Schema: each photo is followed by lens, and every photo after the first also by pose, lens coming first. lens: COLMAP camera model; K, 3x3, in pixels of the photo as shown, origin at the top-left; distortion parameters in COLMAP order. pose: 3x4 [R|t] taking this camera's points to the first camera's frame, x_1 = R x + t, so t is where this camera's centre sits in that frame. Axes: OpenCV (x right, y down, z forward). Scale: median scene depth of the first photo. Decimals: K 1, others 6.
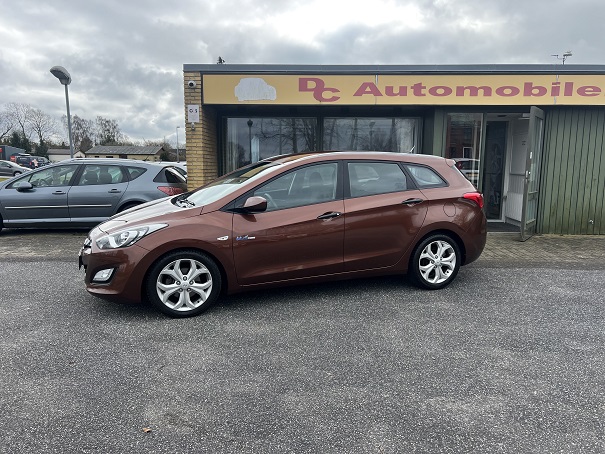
lens RADIAL K [[453.9, 0, 307.1], [0, 453.9, 227.8], [0, 0, 1]] dist [0.035957, -0.057497]
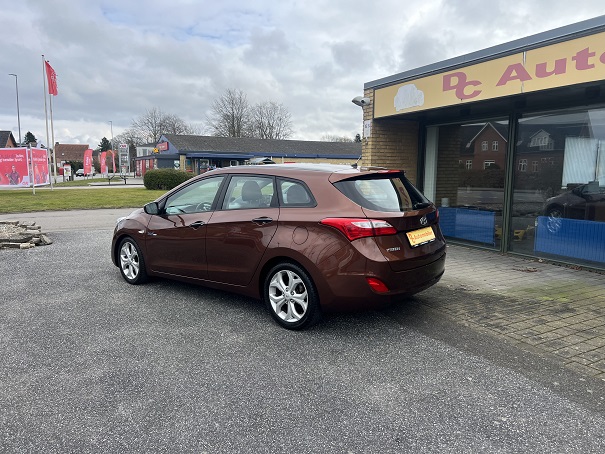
lens RADIAL K [[453.9, 0, 307.1], [0, 453.9, 227.8], [0, 0, 1]] dist [0.035957, -0.057497]
pose [[0.499372, 0.099765, -0.860625, 0.619819], [-0.117712, 0.991950, 0.046686, -0.056283], [0.858354, 0.077992, 0.507095, 0.369524]]
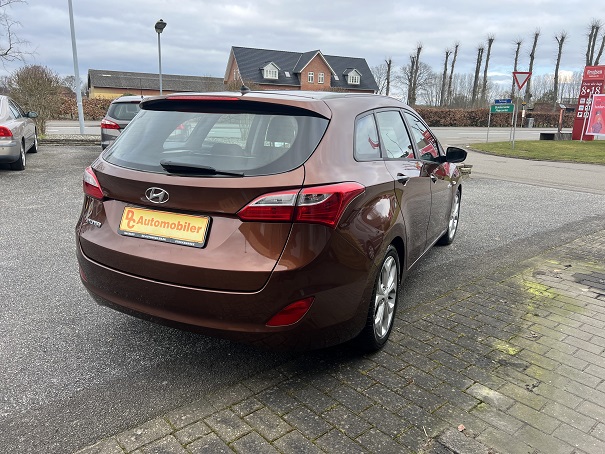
lens RADIAL K [[453.9, 0, 307.1], [0, 453.9, 227.8], [0, 0, 1]] dist [0.035957, -0.057497]
pose [[-0.734644, 0.130765, -0.665731, 0.355082], [-0.128990, 0.936431, 0.326280, -0.133297], [0.666078, 0.325572, -0.671076, 0.982937]]
